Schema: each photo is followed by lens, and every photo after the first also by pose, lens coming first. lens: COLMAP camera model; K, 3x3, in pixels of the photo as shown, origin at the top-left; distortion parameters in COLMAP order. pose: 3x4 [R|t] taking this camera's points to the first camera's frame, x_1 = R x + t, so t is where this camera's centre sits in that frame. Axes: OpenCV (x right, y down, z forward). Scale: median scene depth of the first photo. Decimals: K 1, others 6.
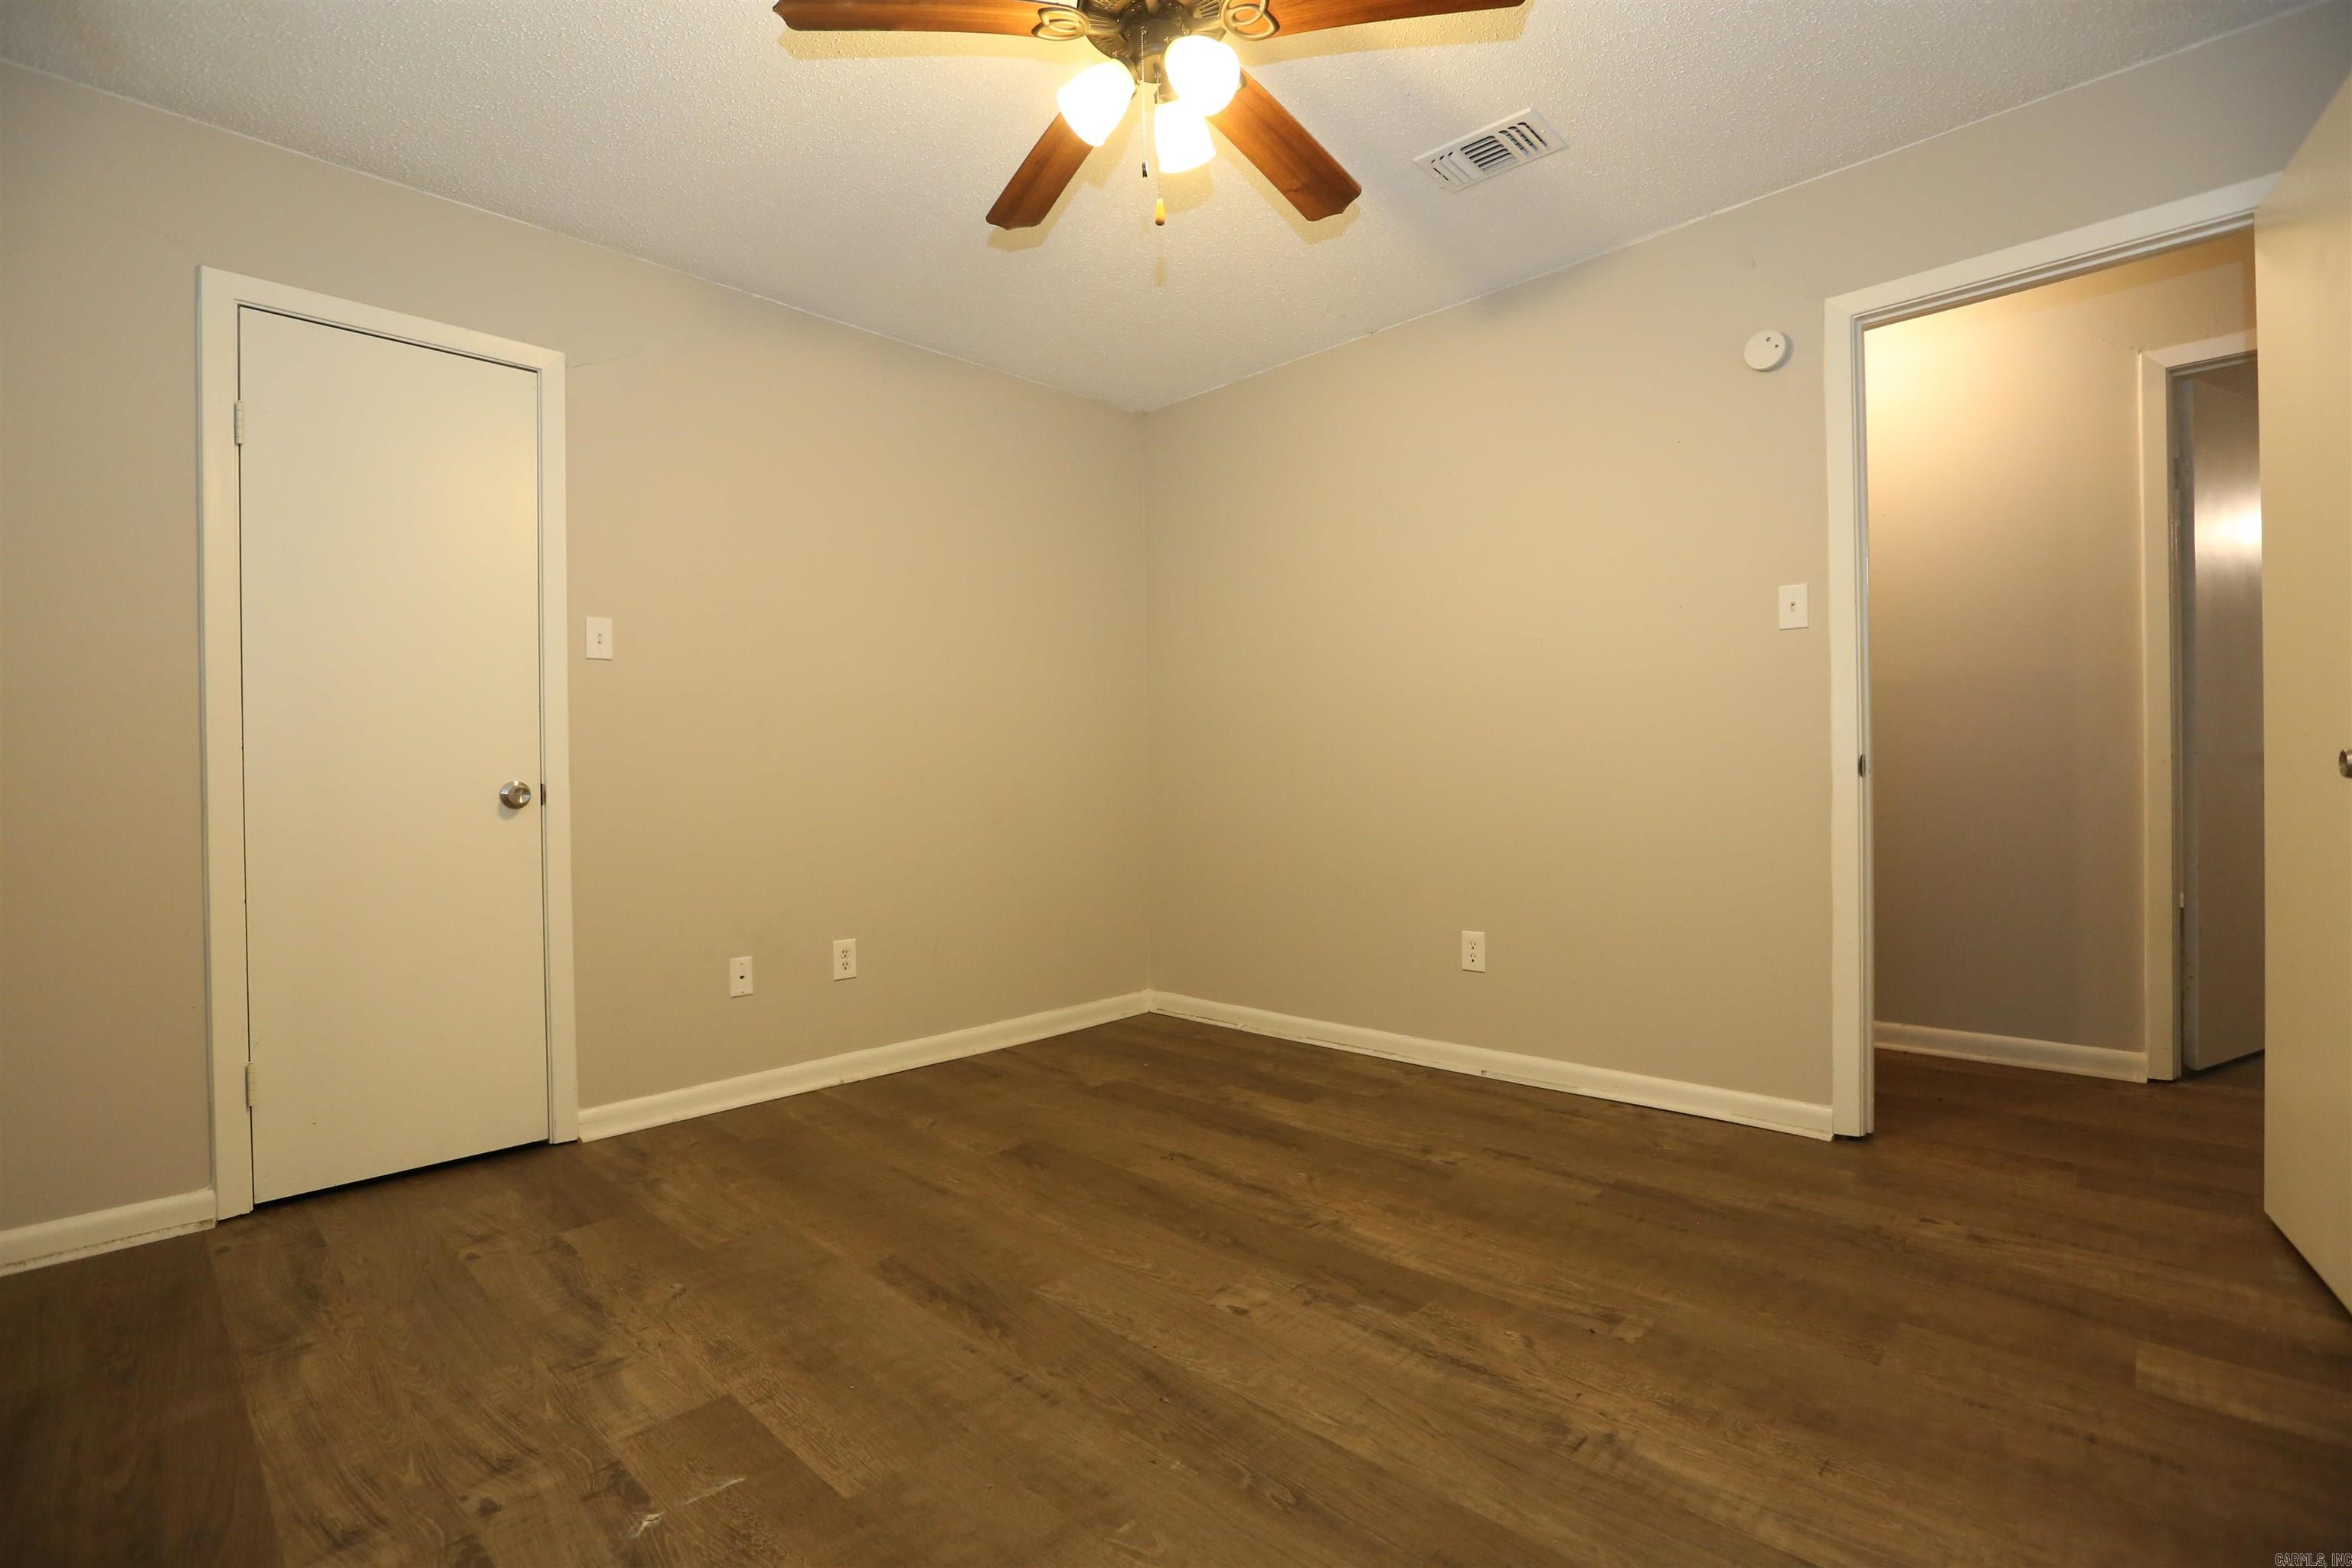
lens RADIAL K [[1063.7, 0, 1174.9], [0, 1063.7, 767.2], [0, 0, 1]] dist [-0.050673, 0.012721]
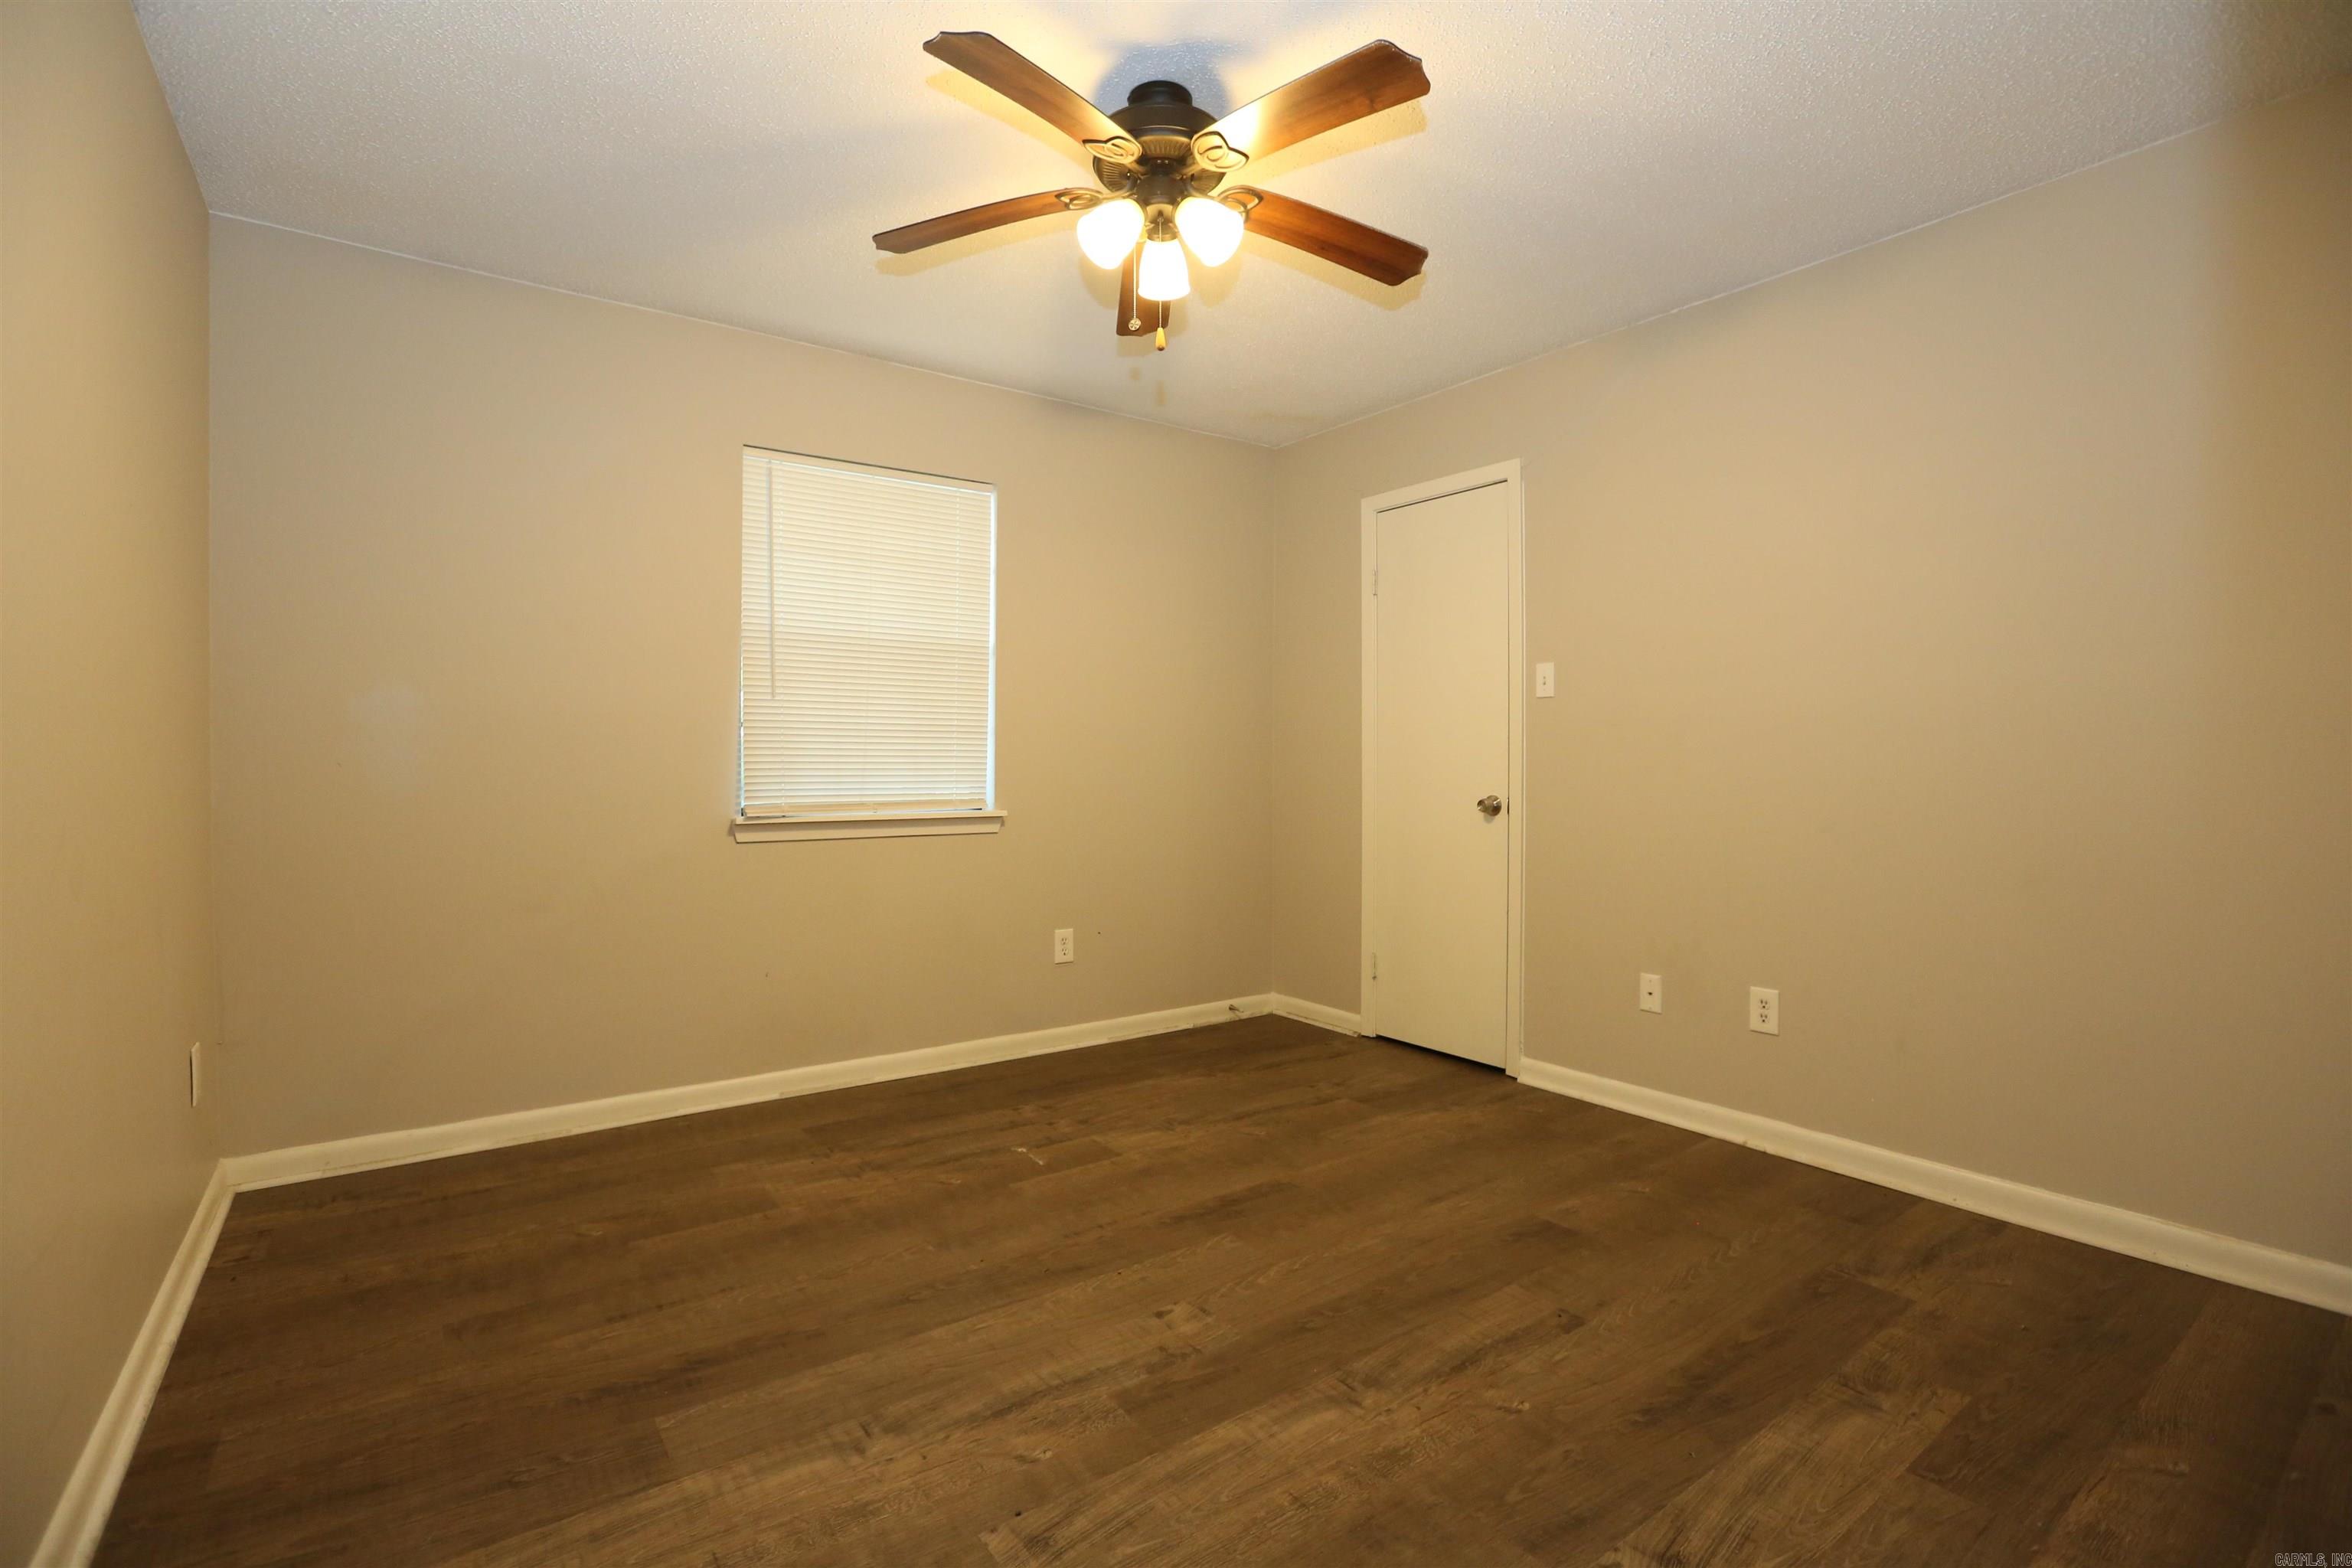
lens RADIAL K [[1063.7, 0, 1163.0], [0, 1063.7, 763.4], [0, 0, 1]] dist [-0.050673, 0.012721]
pose [[-0.178685, 0.018399, -0.983734, 1.026675], [0.012659, 0.999785, 0.016400, -0.072679], [0.983825, -0.009523, -0.178880, 1.085664]]
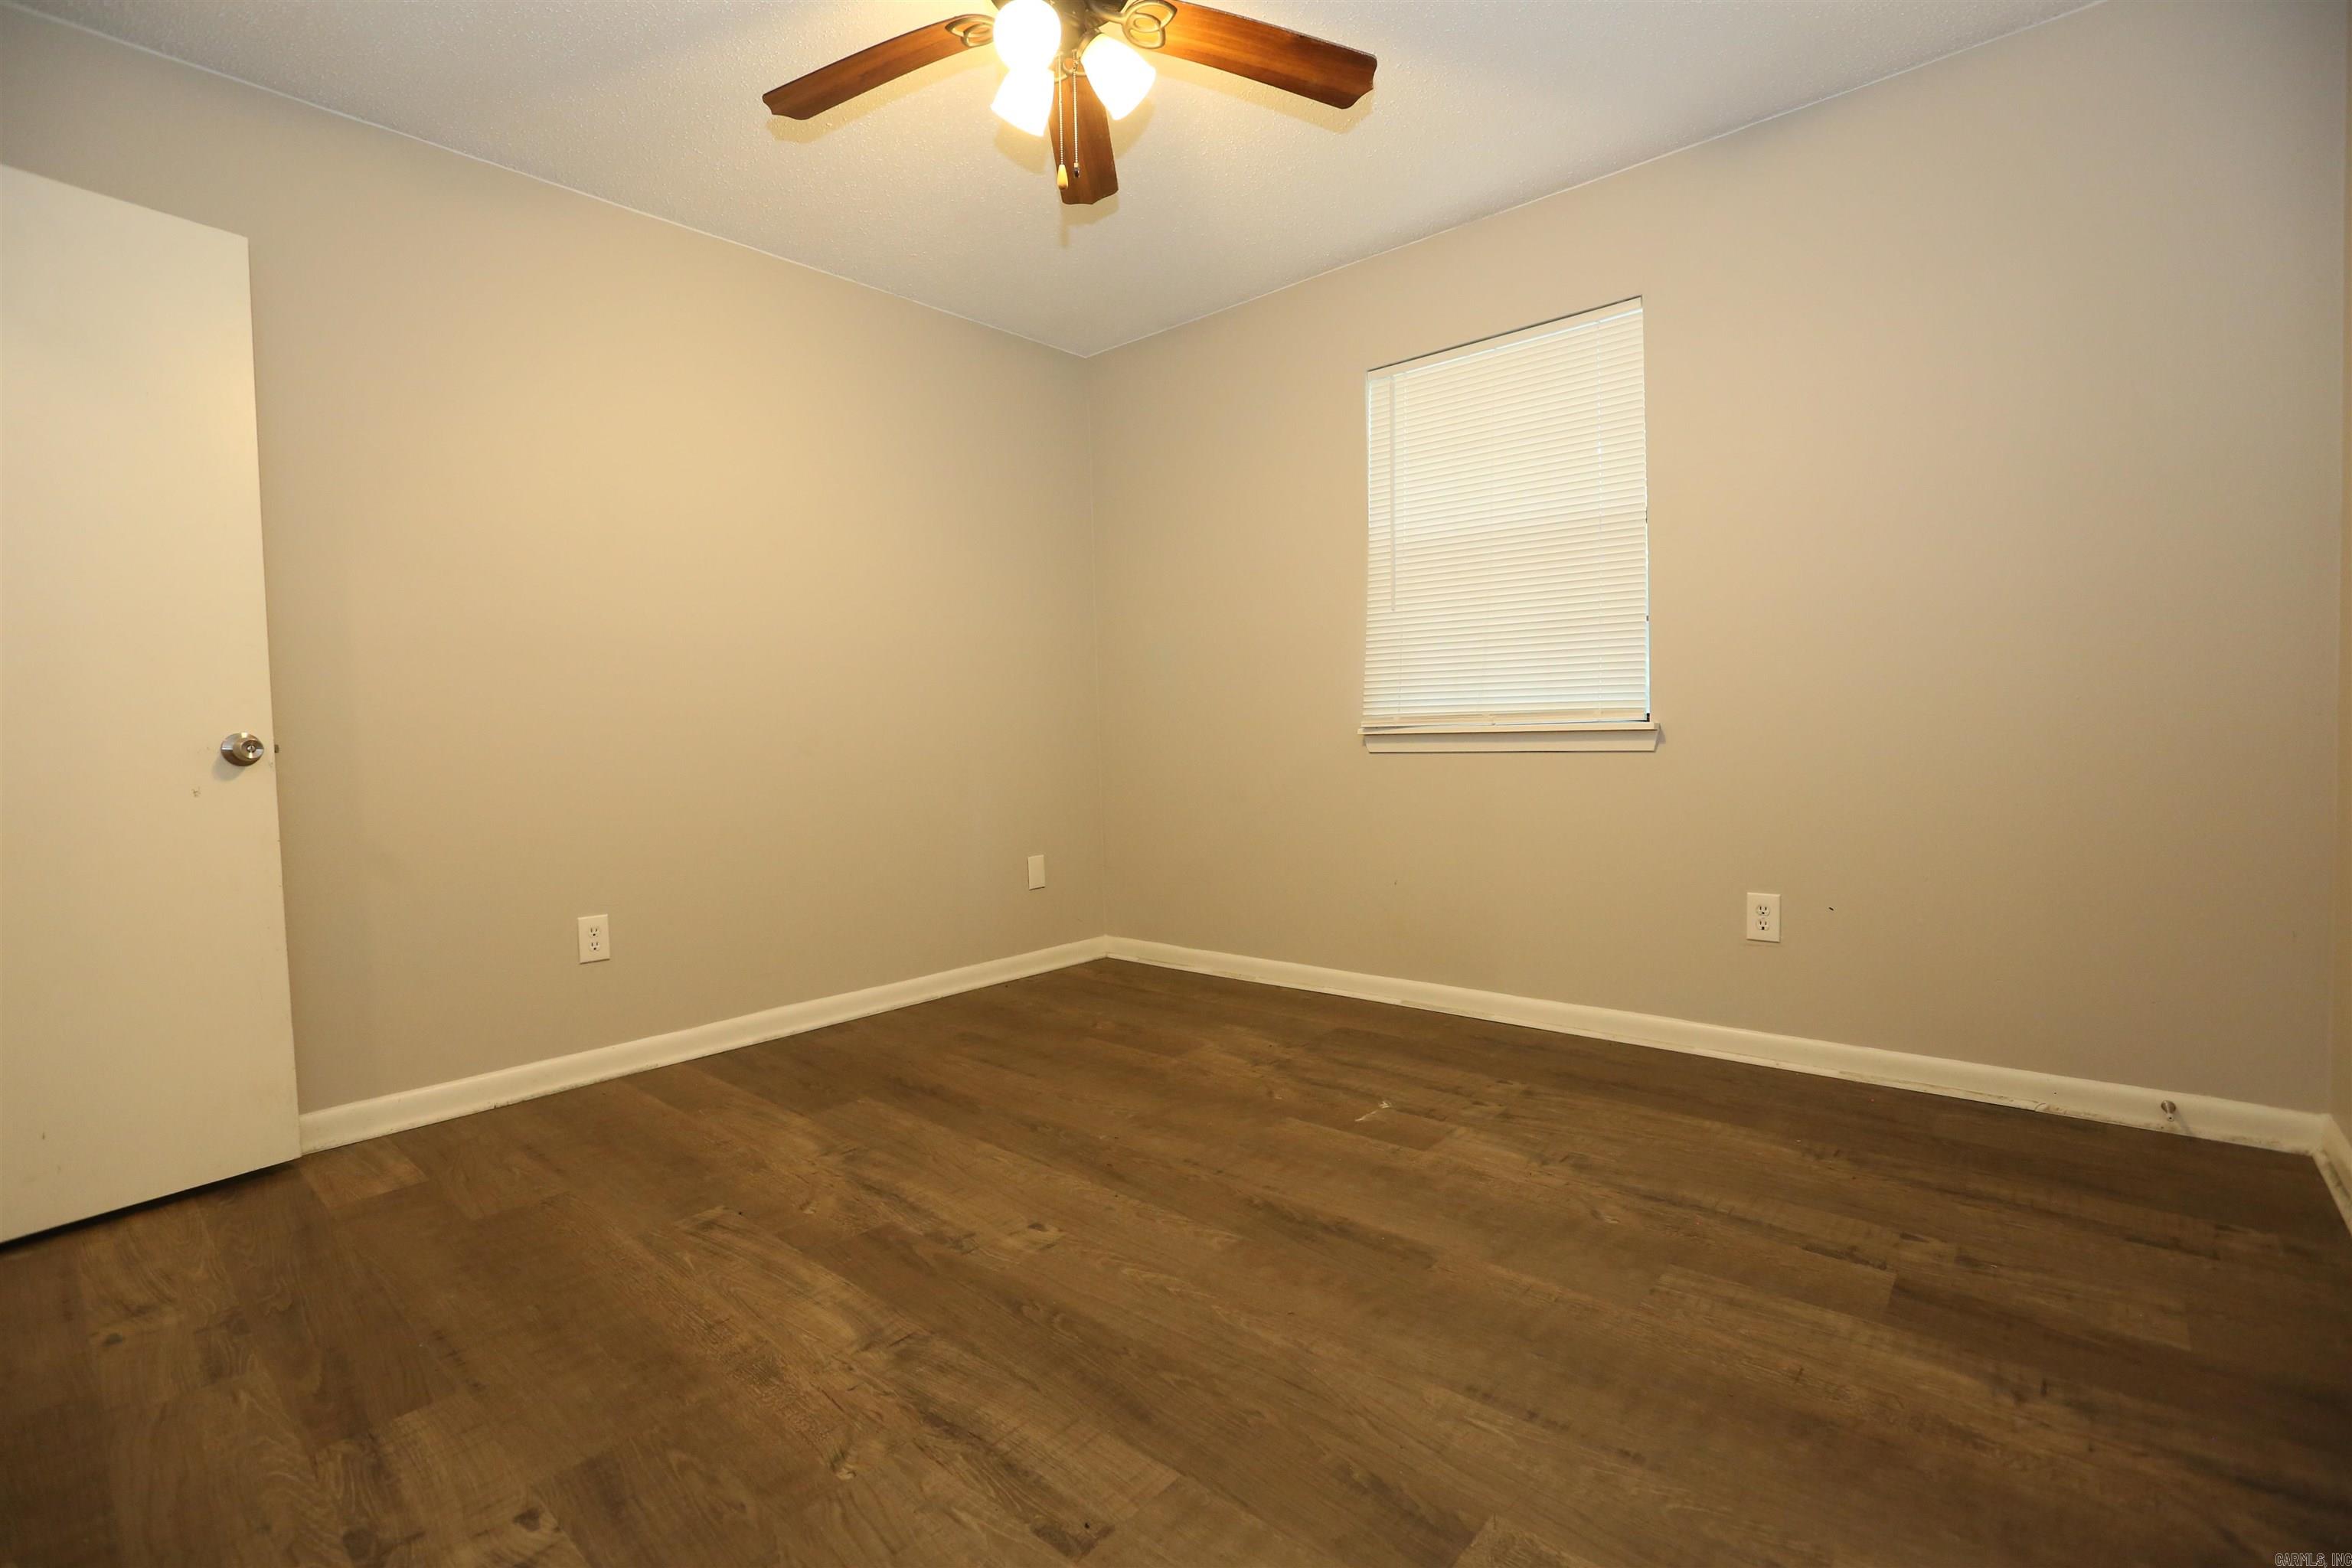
lens RADIAL K [[1063.7, 0, 1170.8], [0, 1063.7, 766.8], [0, 0, 1]] dist [-0.050673, 0.012721]
pose [[-0.998128, 0.046511, -0.039707, -0.046953], [0.045546, 0.998652, 0.024879, 0.031586], [0.040811, 0.023024, -0.998902, 1.851155]]
